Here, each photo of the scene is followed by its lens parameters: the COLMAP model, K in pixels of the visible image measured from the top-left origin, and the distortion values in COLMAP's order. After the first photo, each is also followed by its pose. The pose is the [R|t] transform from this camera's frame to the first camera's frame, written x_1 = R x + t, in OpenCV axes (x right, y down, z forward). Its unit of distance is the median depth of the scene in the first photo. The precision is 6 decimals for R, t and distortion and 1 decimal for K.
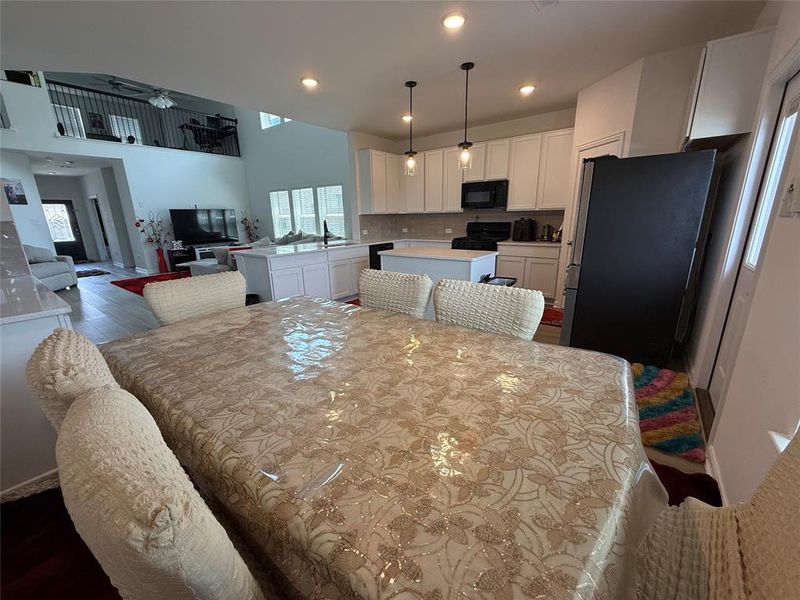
lens RADIAL K [[319.9, 0, 397.5], [0, 319.9, 301.6], [0, 0, 1]] dist [-0.000316, -0.000266]
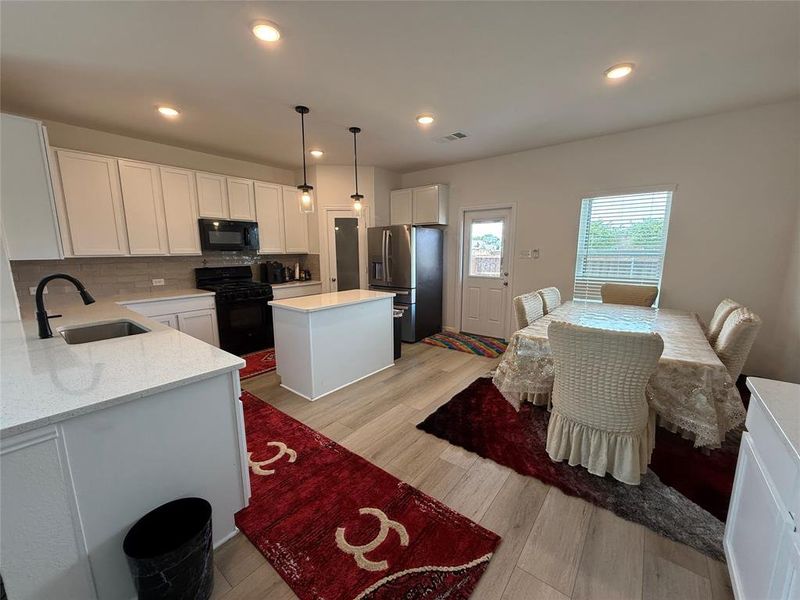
lens RADIAL K [[319.9, 0, 397.5], [0, 319.9, 301.6], [0, 0, 1]] dist [-0.000316, -0.000266]
pose [[0.021716, -0.141251, 0.989736, -0.522714], [0.265190, 0.955321, 0.130521, -0.140574], [-0.963952, 0.259634, 0.058204, 0.502256]]
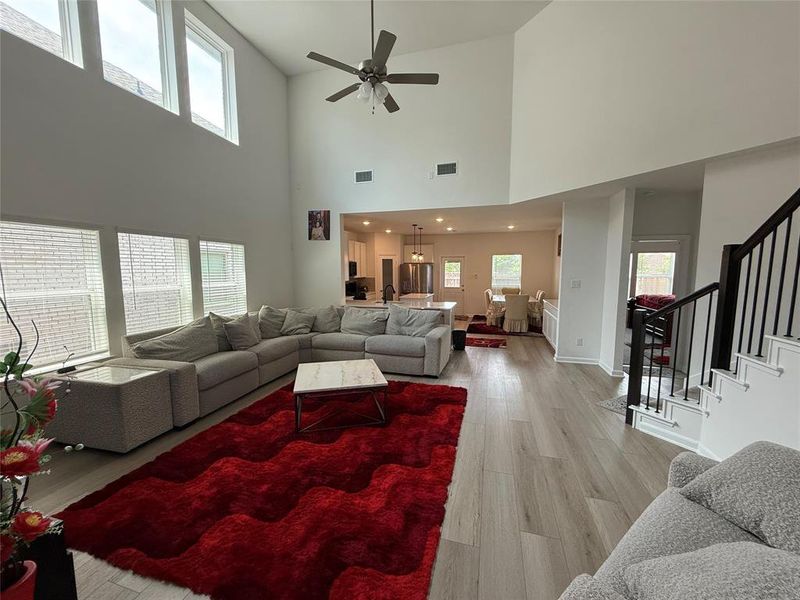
lens RADIAL K [[319.9, 0, 397.5], [0, 319.9, 301.6], [0, 0, 1]] dist [-0.000316, -0.000266]
pose [[-0.357425, -0.071003, 0.931239, -1.235346], [0.255703, 0.951567, 0.170695, -0.339195], [-0.898256, 0.299131, -0.321958, 1.180119]]
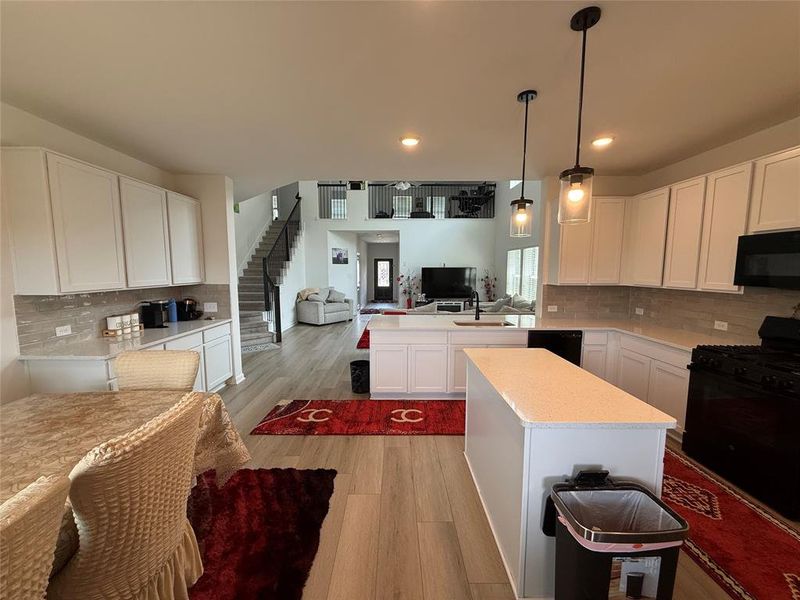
lens RADIAL K [[319.9, 0, 397.5], [0, 319.9, 301.6], [0, 0, 1]] dist [-0.000316, -0.000266]
pose [[0.611399, 0.102125, -0.784705, 0.244951], [-0.220293, 0.974403, -0.044826, -0.126673], [0.760041, 0.200272, 0.618247, 0.304527]]
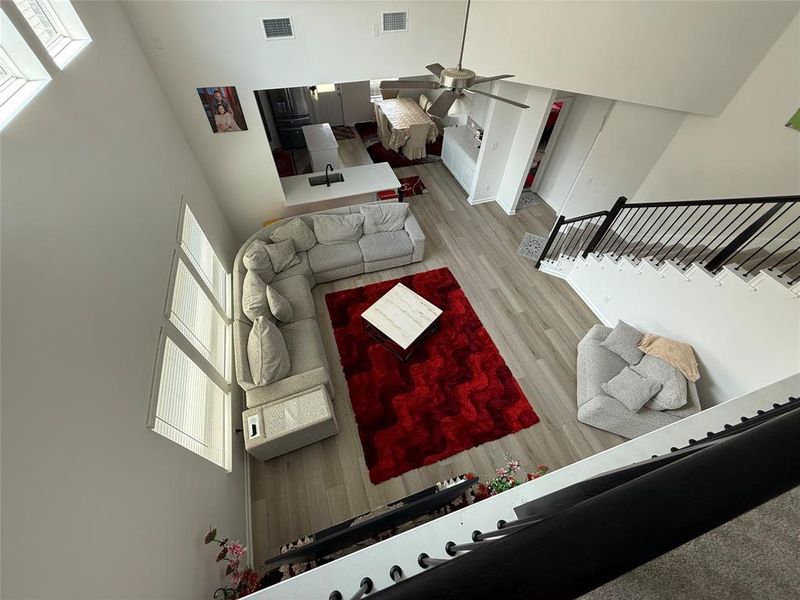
lens RADIAL K [[319.9, 0, 397.5], [0, 319.9, 301.6], [0, 0, 1]] dist [-0.000316, -0.000266]
pose [[-0.825022, -0.438125, 0.356911, -0.934441], [0.149237, 0.440243, 0.885389, -0.877533], [-0.545038, 0.783730, -0.297826, 1.351886]]
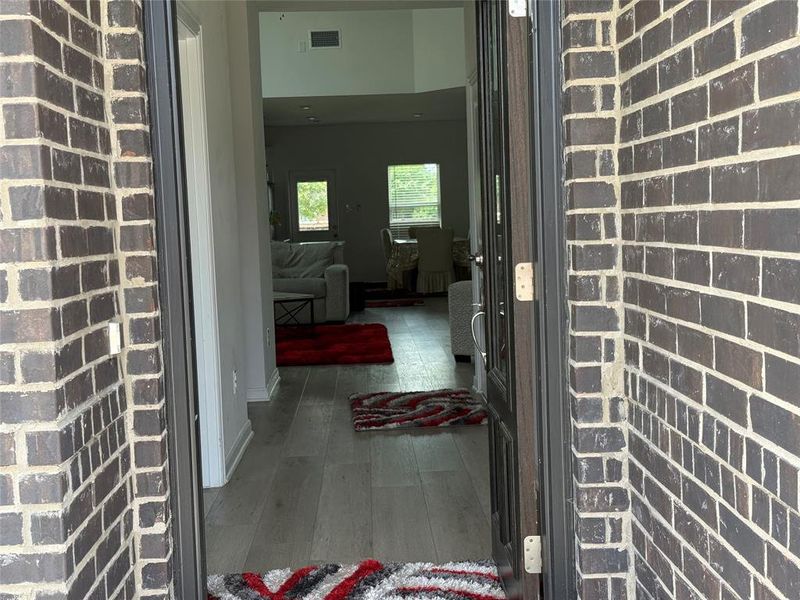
lens RADIAL K [[1097.9, 0, 400.0], [0, 1097.9, 300.0], [0, 0, 1]] dist [0.191243, -0.007503]
pose [[-0.633641, -0.017147, 0.773437, -2.208479], [0.250677, 0.941264, 0.226235, -0.485444], [-0.731888, 0.337235, -0.592126, 2.014793]]
